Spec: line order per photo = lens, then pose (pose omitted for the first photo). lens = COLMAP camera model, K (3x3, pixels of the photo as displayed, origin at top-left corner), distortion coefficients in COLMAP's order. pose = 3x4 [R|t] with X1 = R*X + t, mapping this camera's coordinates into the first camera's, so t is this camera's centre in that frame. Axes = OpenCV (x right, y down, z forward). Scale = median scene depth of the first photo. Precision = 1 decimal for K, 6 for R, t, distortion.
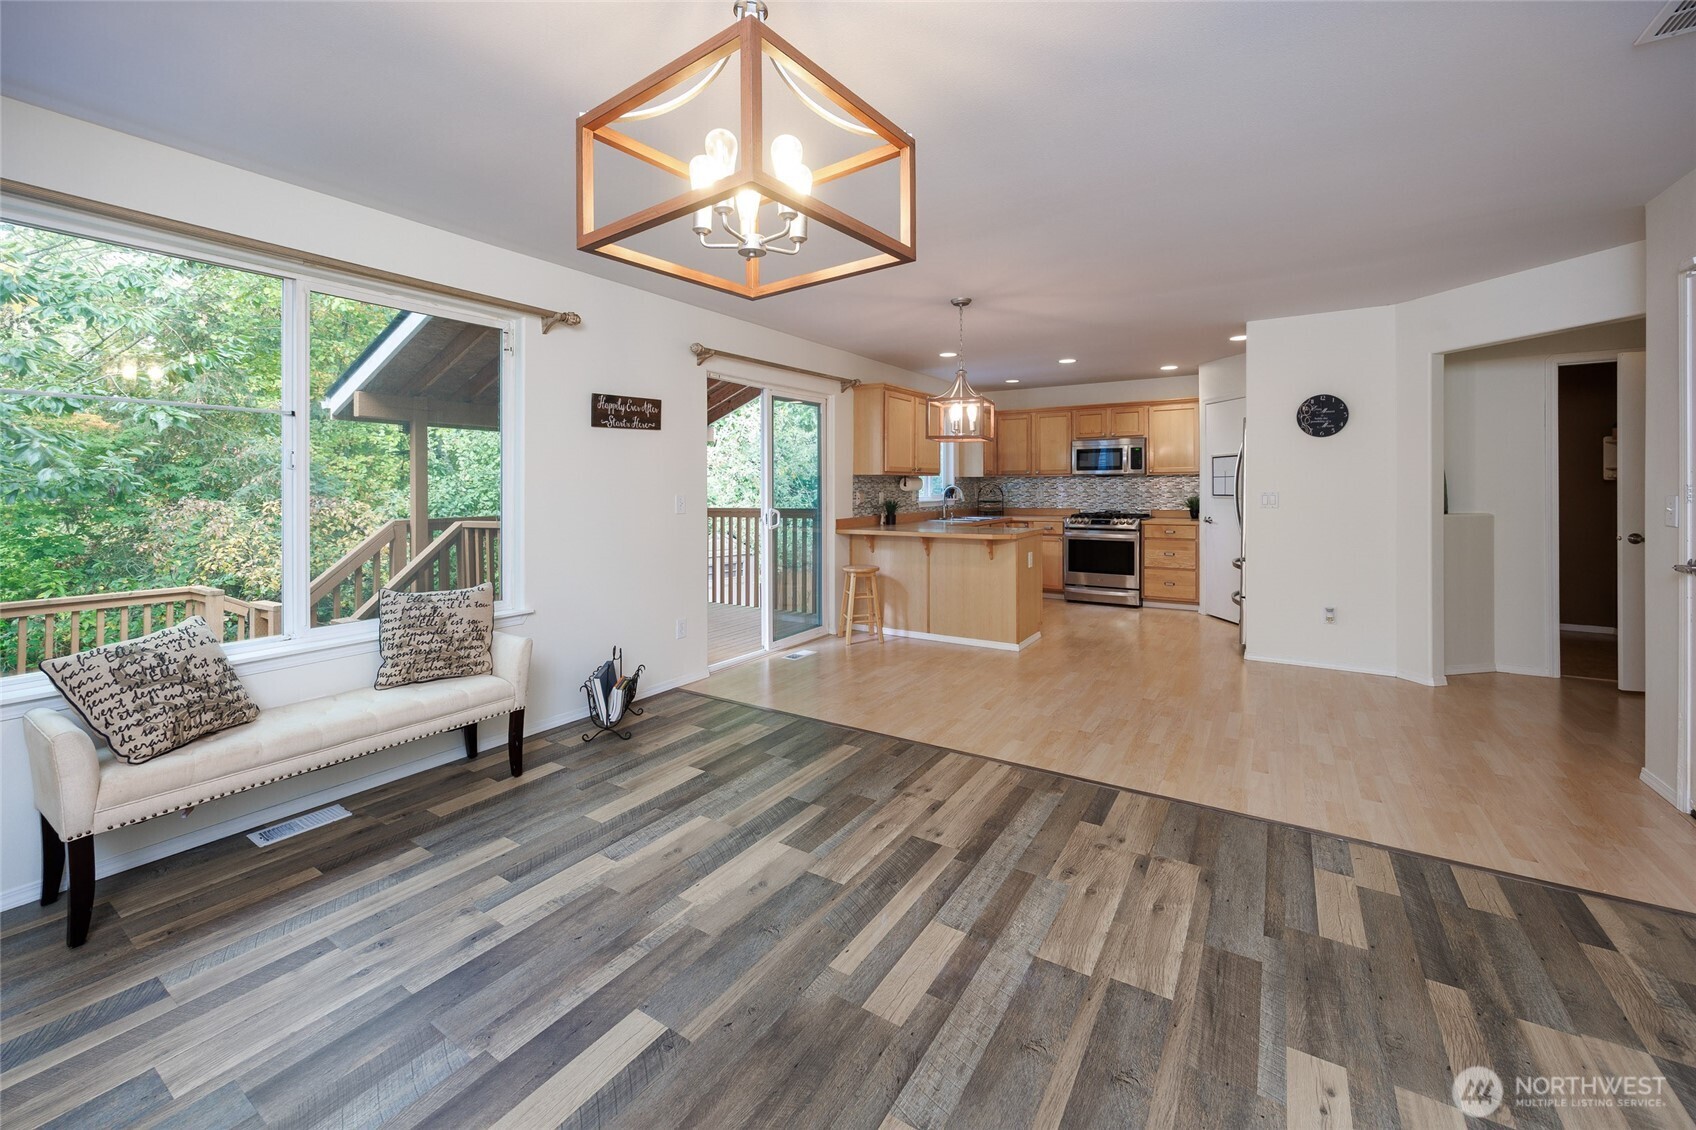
lens RADIAL K [[670.9, 0, 846.7], [0, 670.9, 490.8], [0, 0, 1]] dist [-0.002141, 0.000036]
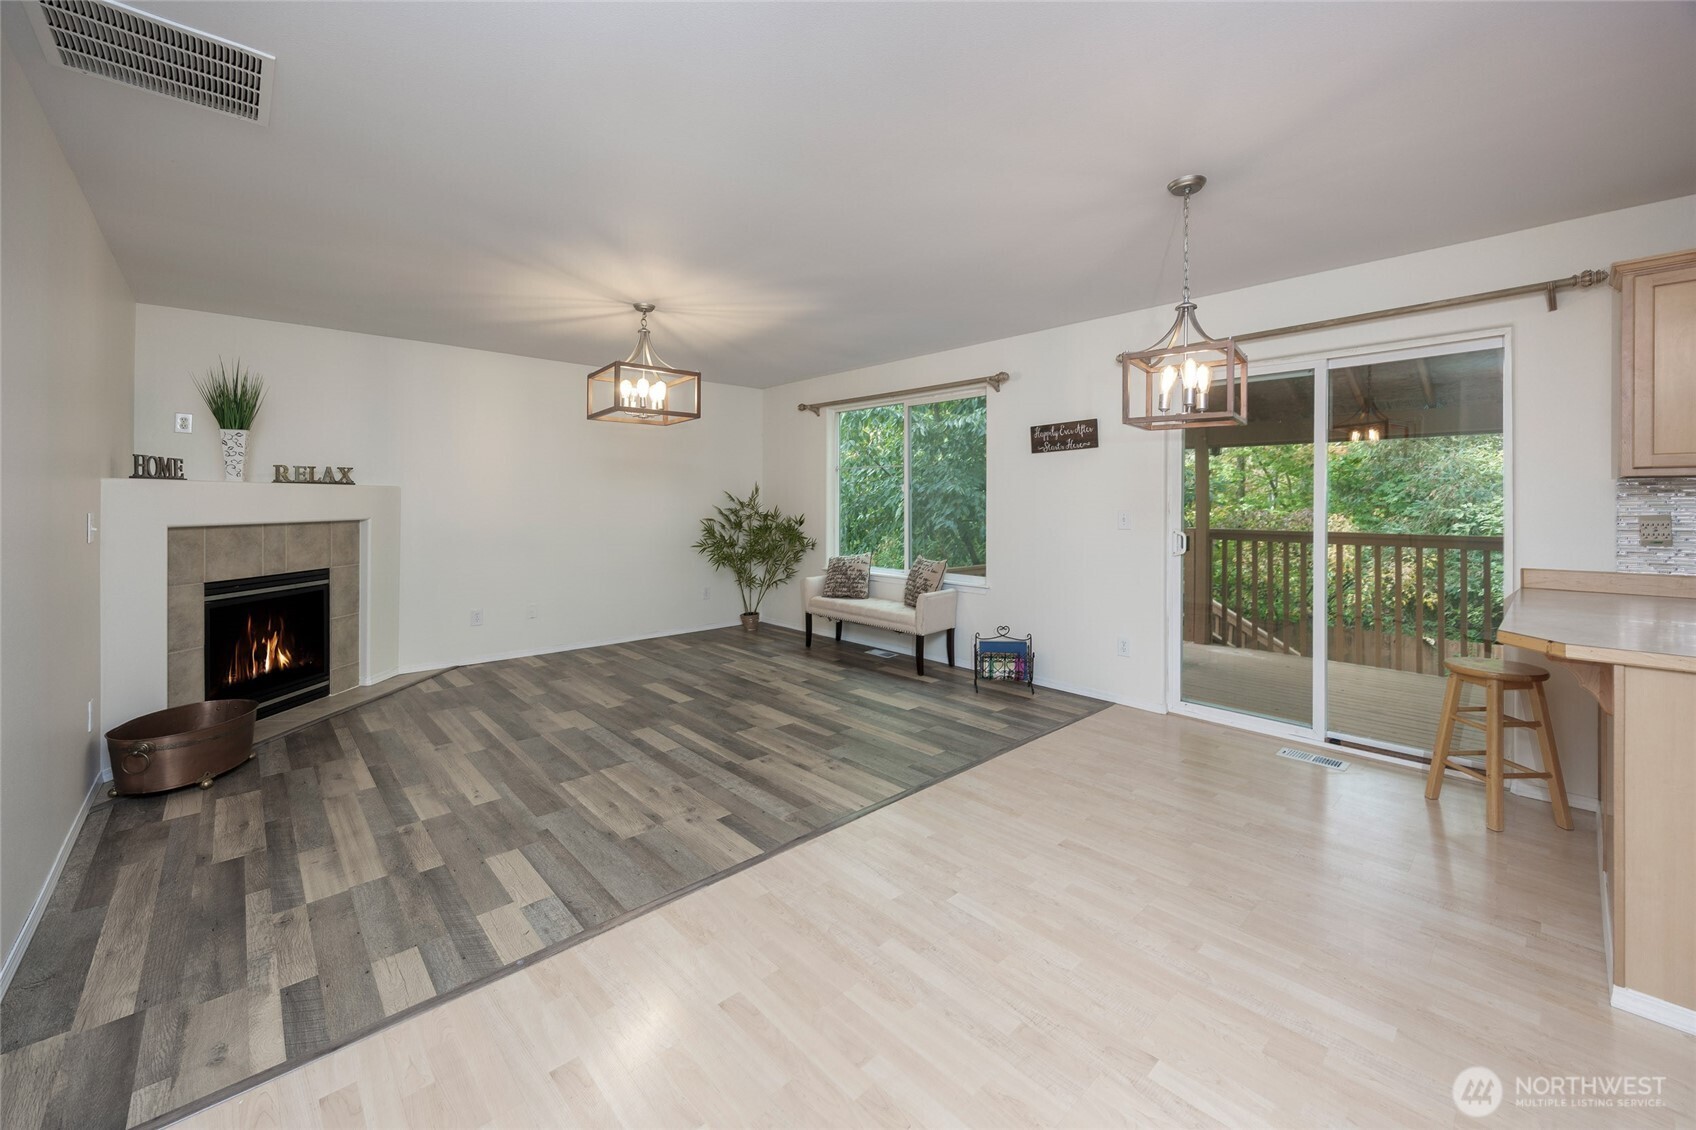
lens RADIAL K [[670.9, 0, 859.3], [0, 670.9, 505.2], [0, 0, 1]] dist [-0.002141, 0.000036]
pose [[-0.242539, 0.012807, -0.970057, 1.400280], [-0.006058, 0.999873, 0.014715, -0.023795], [0.970123, 0.009446, -0.242431, 1.519532]]
